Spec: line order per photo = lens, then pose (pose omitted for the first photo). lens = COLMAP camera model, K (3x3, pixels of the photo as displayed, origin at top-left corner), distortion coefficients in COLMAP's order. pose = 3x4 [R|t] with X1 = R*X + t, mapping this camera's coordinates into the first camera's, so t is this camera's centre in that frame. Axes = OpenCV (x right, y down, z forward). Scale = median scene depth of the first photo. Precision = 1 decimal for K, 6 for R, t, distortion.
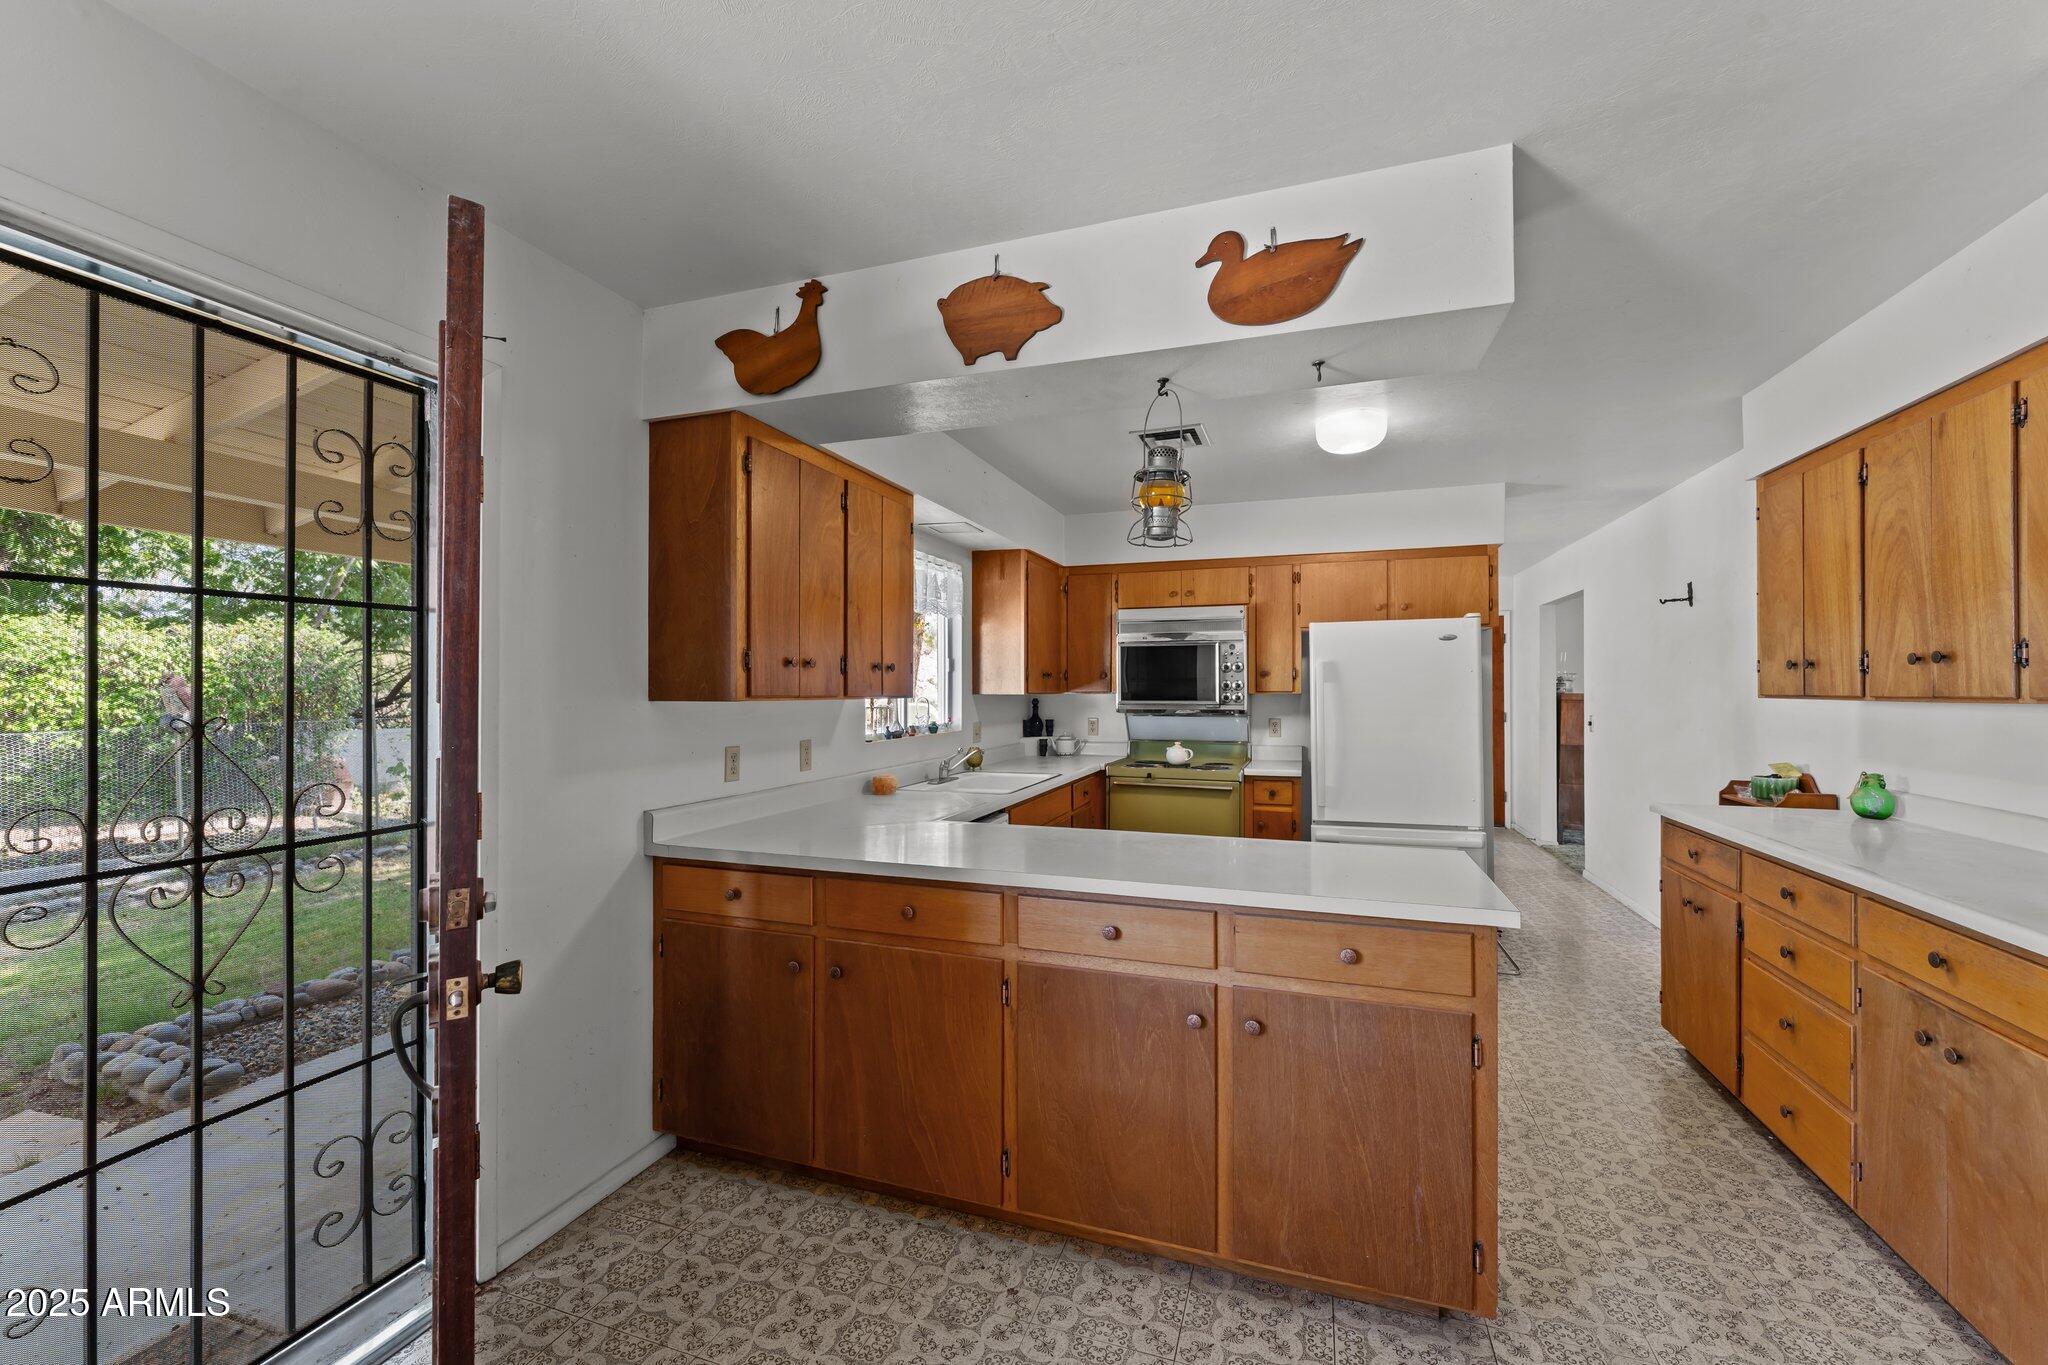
lens RADIAL K [[814.2, 0, 1023.2], [0, 814.2, 681.0], [0, 0, 1]] dist [0.000006, -0.000425]
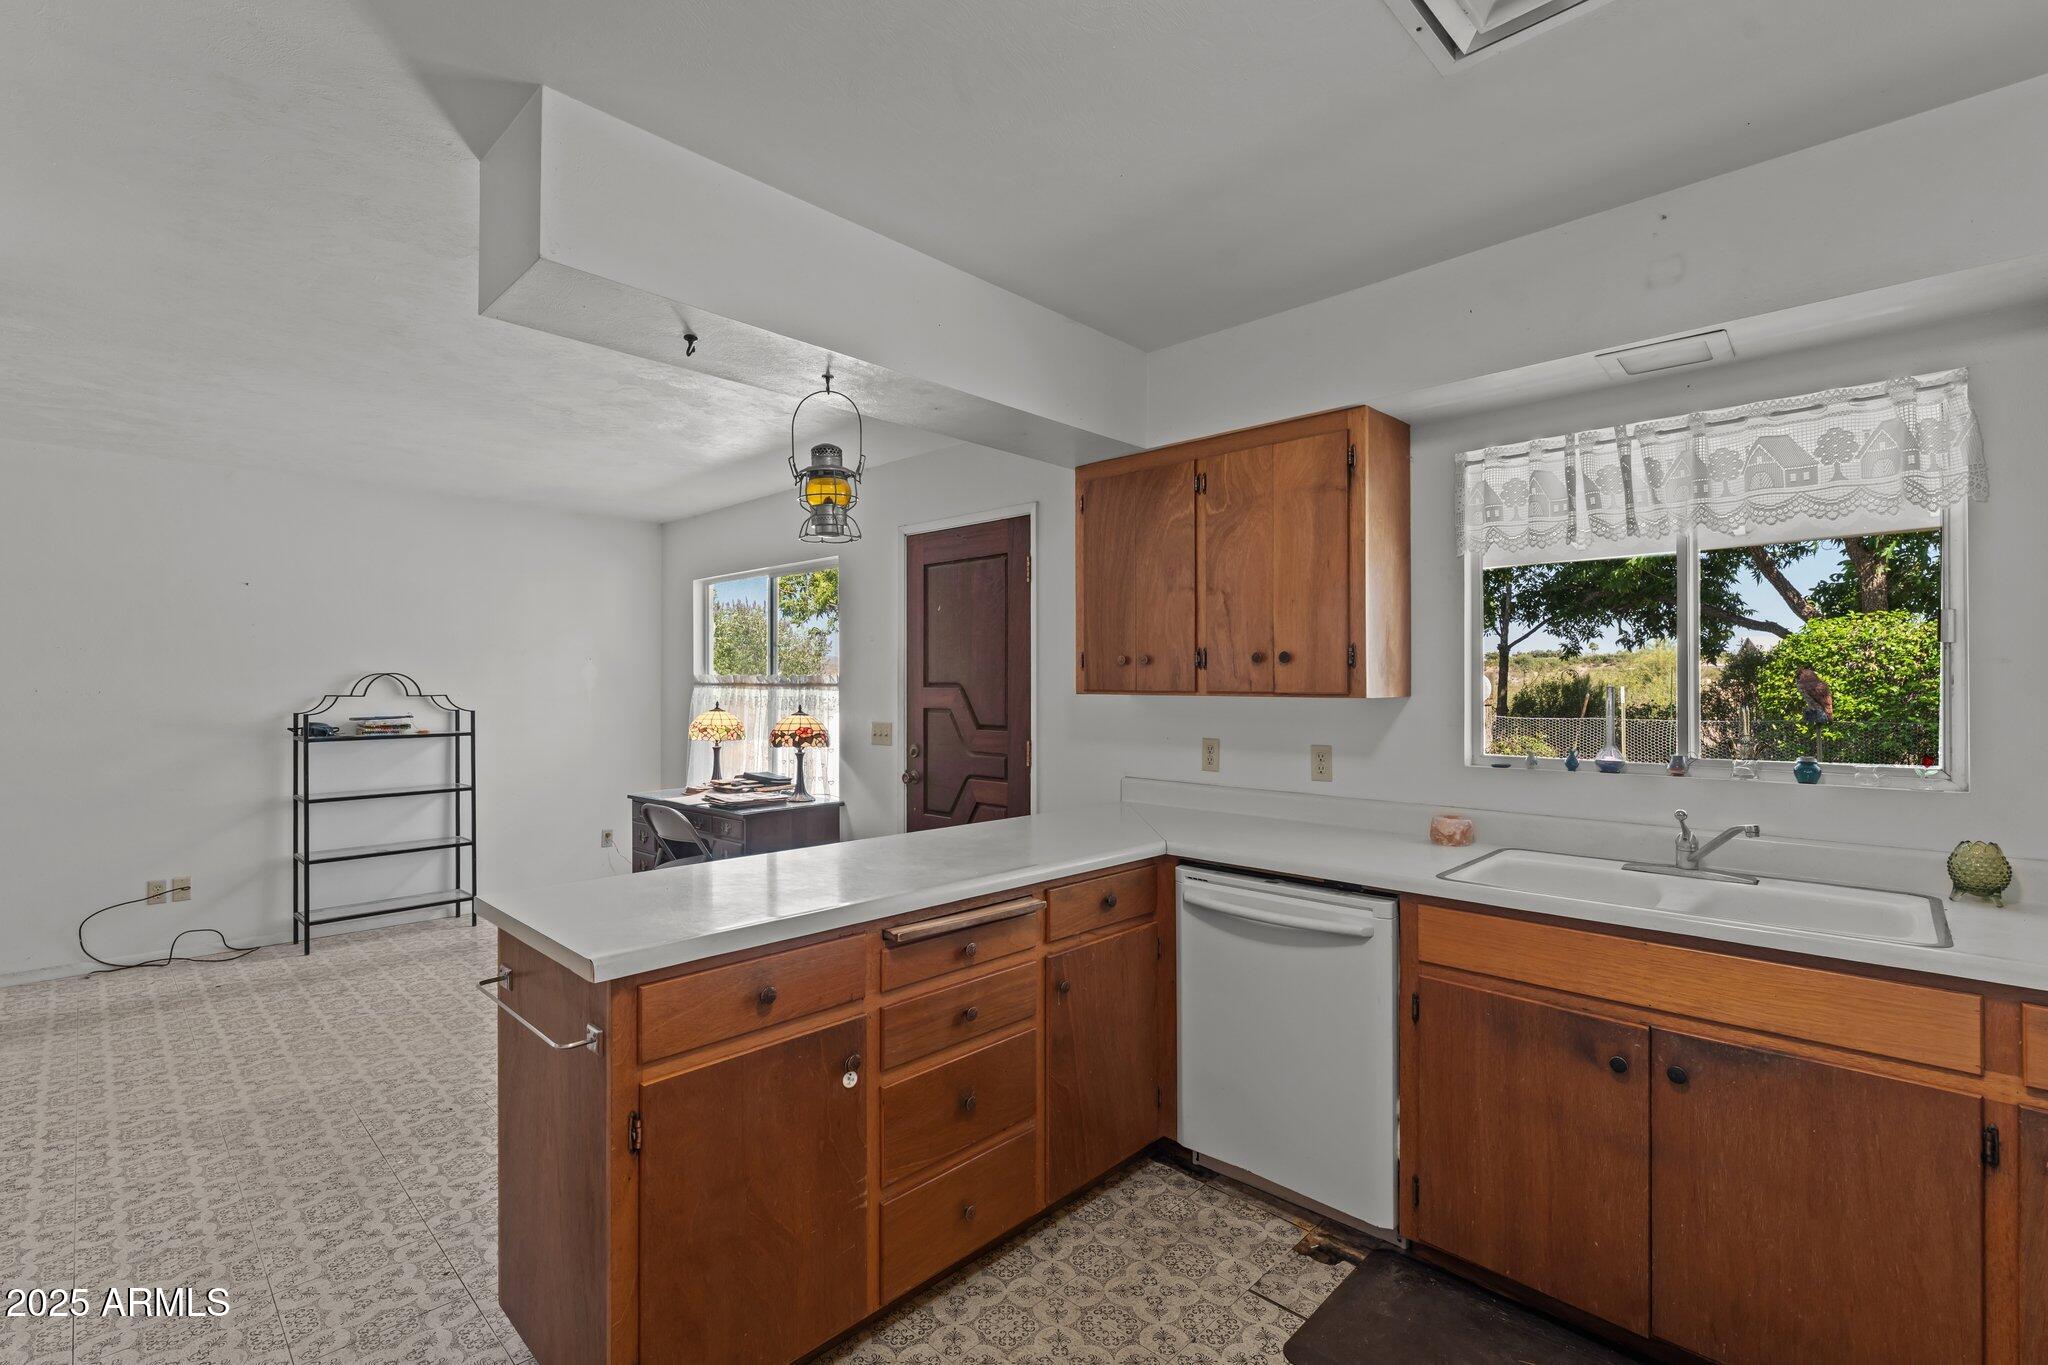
lens RADIAL K [[915.4, 0, 1031.0], [0, 915.4, 675.3], [0, 0, 1]] dist [-0.000971, -0.000564]
pose [[-0.413763, -0.009904, -0.910331, 0.975824], [0.007380, 0.999871, -0.014233, 0.015435], [0.910355, -0.012607, -0.413636, 1.508555]]
